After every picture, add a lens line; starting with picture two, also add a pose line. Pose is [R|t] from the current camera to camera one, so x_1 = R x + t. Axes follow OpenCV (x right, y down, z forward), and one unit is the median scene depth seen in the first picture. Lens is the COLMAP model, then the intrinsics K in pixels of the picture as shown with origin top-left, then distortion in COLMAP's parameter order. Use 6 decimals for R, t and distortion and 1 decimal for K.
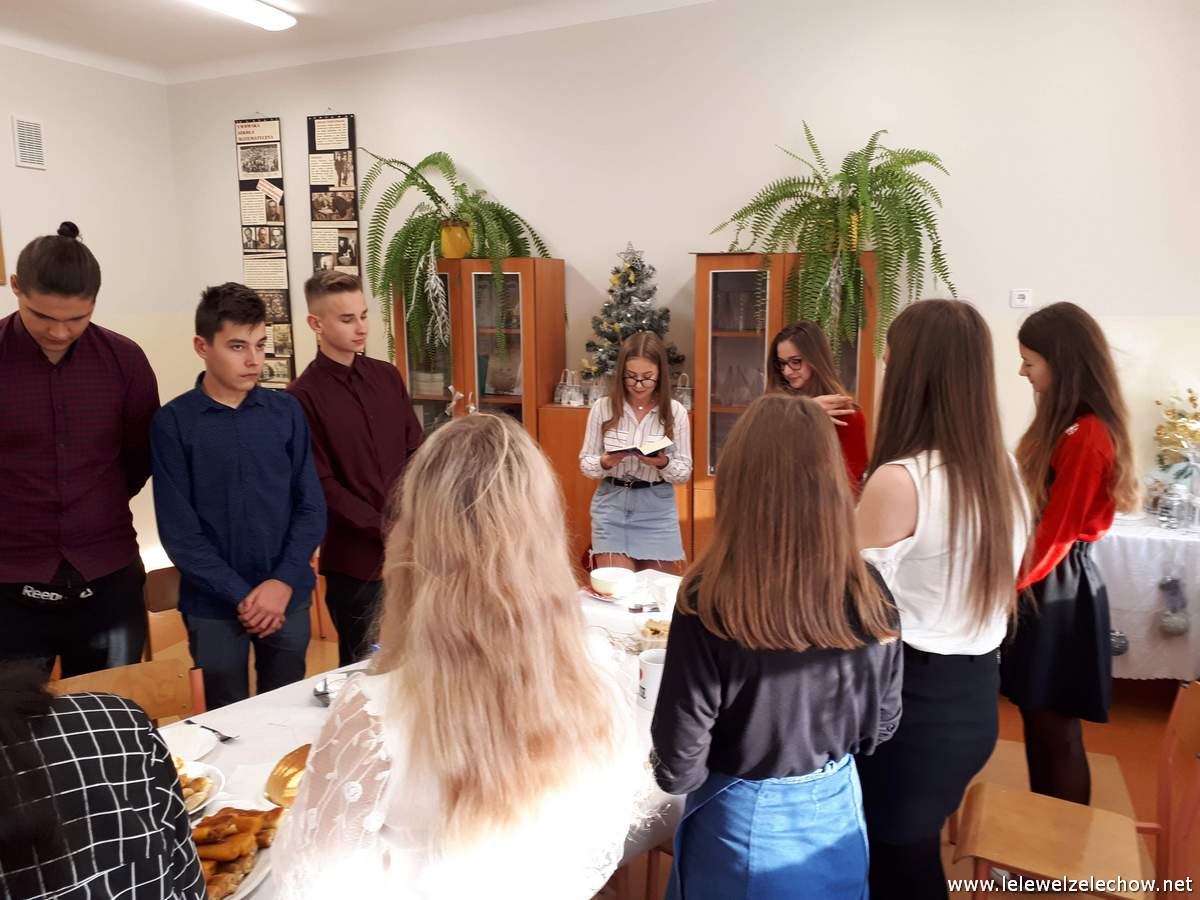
lens RADIAL K [[923.2, 0, 600.0], [0, 923.2, 450.0], [0, 0, 1]] dist [0.119057, -0.300014]
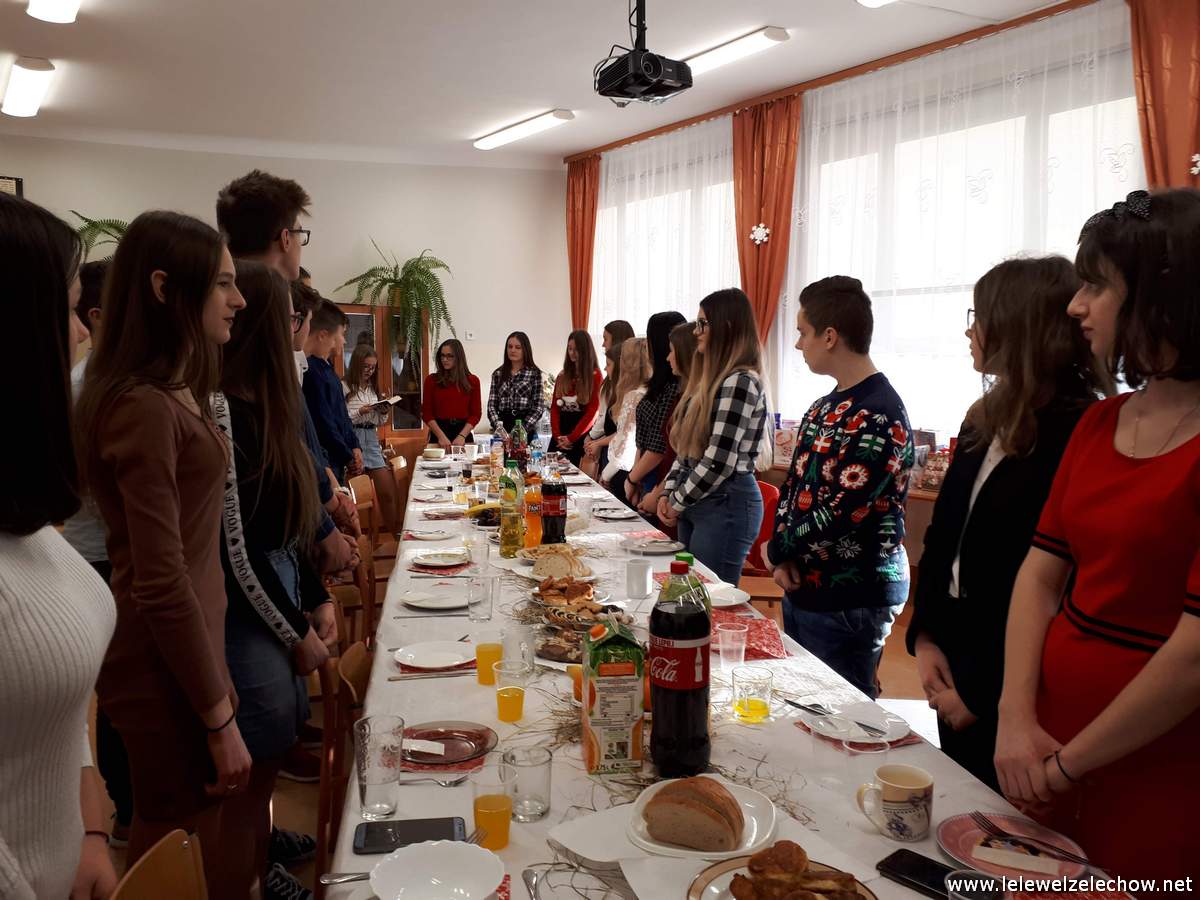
lens RADIAL K [[964.6, 0, 591.9], [0, 964.6, 442.8], [0, 0, 1]] dist [0.046750, -0.058575]
pose [[0.585130, -0.060203, 0.808701, -0.895544], [0.132753, 0.990899, -0.022286, 0.125479], [-0.799999, 0.120398, 0.587797, -0.350914]]
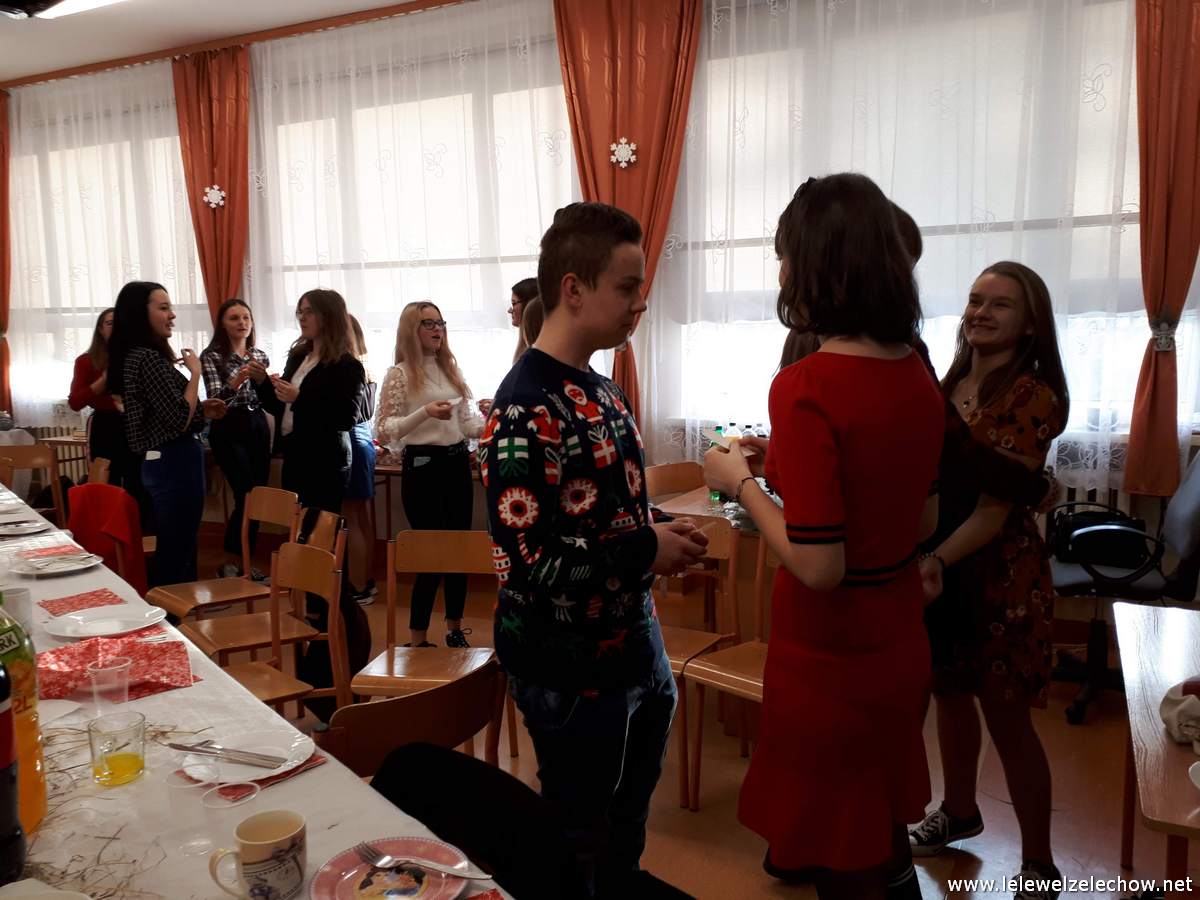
lens RADIAL K [[968.2, 0, 604.0], [0, 968.2, 445.2], [0, 0, 1]] dist [0.004902, 0.015978]
pose [[0.116556, -0.108210, 0.987272, -0.836404], [0.185121, 0.978994, 0.085447, 0.131486], [-0.975779, 0.172806, 0.134140, -0.370466]]
